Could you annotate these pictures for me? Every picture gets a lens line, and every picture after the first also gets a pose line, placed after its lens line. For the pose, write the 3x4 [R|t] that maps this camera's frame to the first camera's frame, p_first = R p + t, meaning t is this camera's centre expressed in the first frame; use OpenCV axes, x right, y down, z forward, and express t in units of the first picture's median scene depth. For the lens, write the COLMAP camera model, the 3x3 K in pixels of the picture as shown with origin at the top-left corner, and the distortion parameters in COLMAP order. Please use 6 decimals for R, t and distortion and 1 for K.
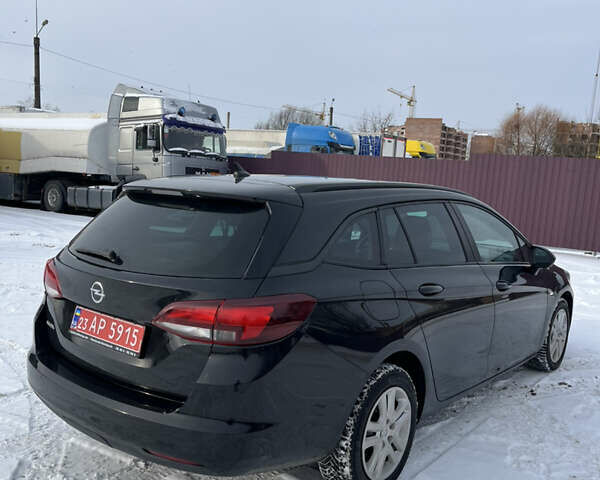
lens RADIAL K [[636.4, 0, 297.4], [0, 636.4, 240.5], [0, 0, 1]] dist [0.028704, 0.005327]
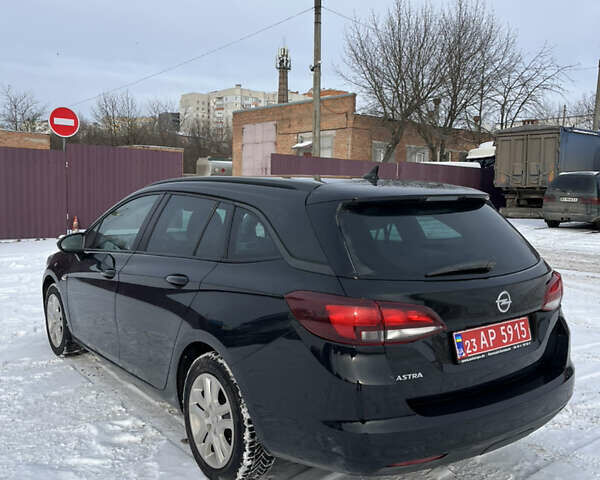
lens RADIAL K [[640.7, 0, 300.0], [0, 640.7, 240.0], [0, 0, 1]] dist [0.045835, -0.027502]
pose [[0.178713, -0.138802, 0.974061, -0.995237], [0.096986, 0.987663, 0.122946, -0.126011], [-0.979109, 0.072498, 0.189970, 0.827679]]
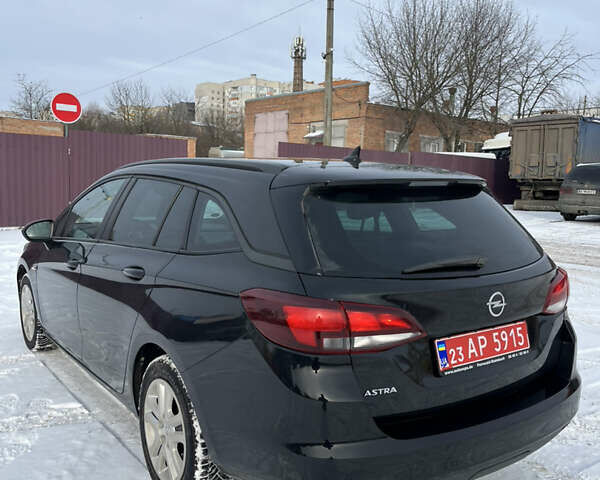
lens RADIAL K [[636.4, 0, 297.4], [0, 636.4, 240.5], [0, 0, 1]] dist [0.028704, 0.005327]
pose [[0.210864, -0.151070, 0.965771, -0.879305], [0.089890, 0.986796, 0.134732, -0.105853], [-0.973374, 0.058403, 0.221660, 0.791363]]
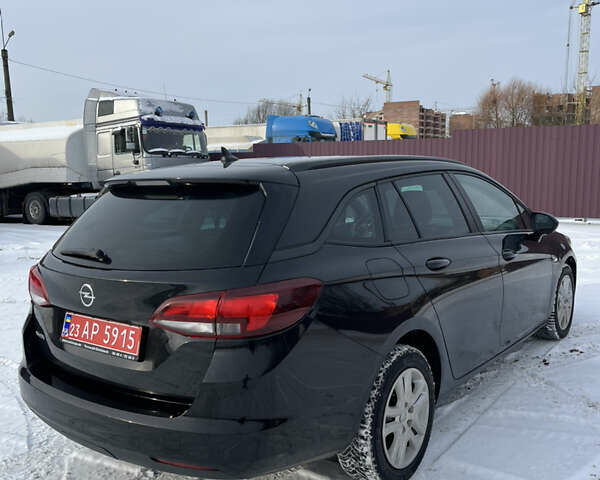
lens RADIAL K [[634.1, 0, 300.0], [0, 634.1, 240.0], [0, 0, 1]] dist [0.018937, 0.017554]
pose [[0.996174, -0.084176, 0.023467, -0.014383], [0.083960, 0.996418, 0.010082, 0.013214], [-0.024232, -0.008074, 0.999674, 0.050246]]
